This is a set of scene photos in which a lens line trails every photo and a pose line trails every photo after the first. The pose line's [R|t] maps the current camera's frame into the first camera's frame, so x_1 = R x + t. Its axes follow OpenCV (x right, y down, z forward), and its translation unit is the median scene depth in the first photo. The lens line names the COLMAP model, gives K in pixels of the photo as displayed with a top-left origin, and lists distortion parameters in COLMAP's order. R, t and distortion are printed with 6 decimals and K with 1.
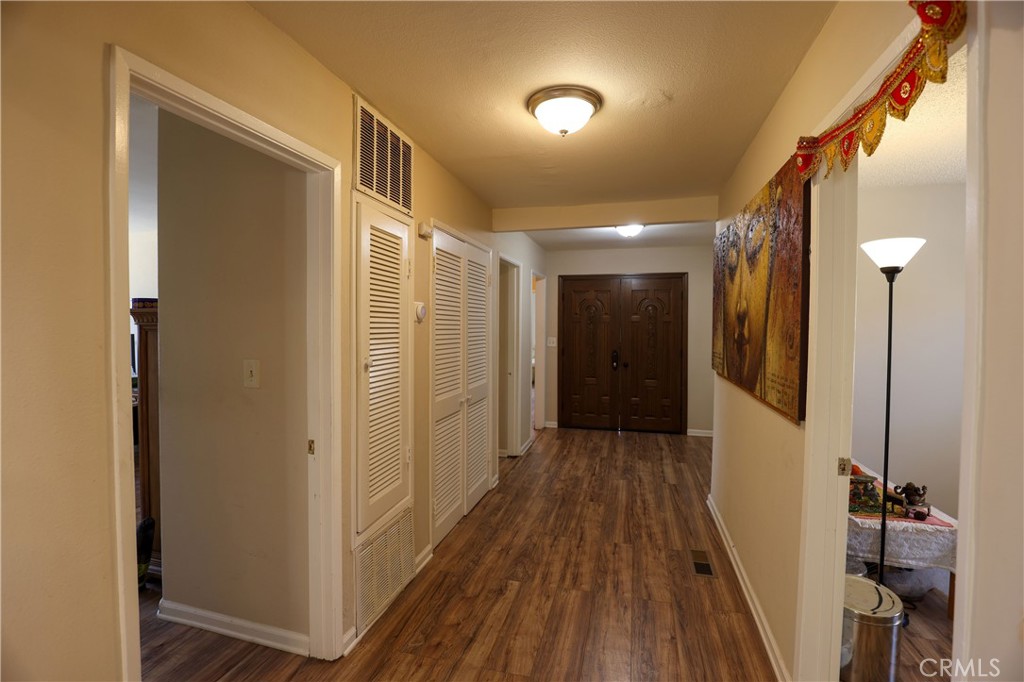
lens RADIAL K [[466.2, 0, 509.8], [0, 466.2, 337.7], [0, 0, 1]] dist [-0.000840, -0.000092]
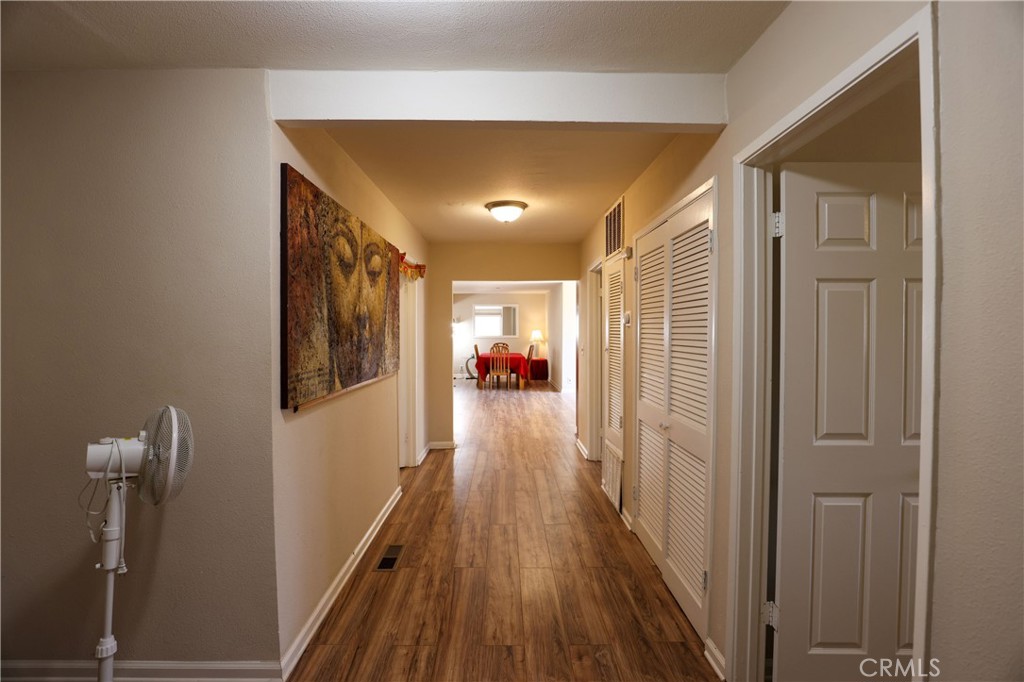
lens RADIAL K [[466.2, 0, 509.8], [0, 466.2, 337.7], [0, 0, 1]] dist [-0.000840, -0.000092]
pose [[-0.962297, -0.005830, -0.271939, 0.408509], [-0.017966, 0.998949, 0.042157, -0.045190], [0.271408, 0.045453, -0.961391, 1.890103]]
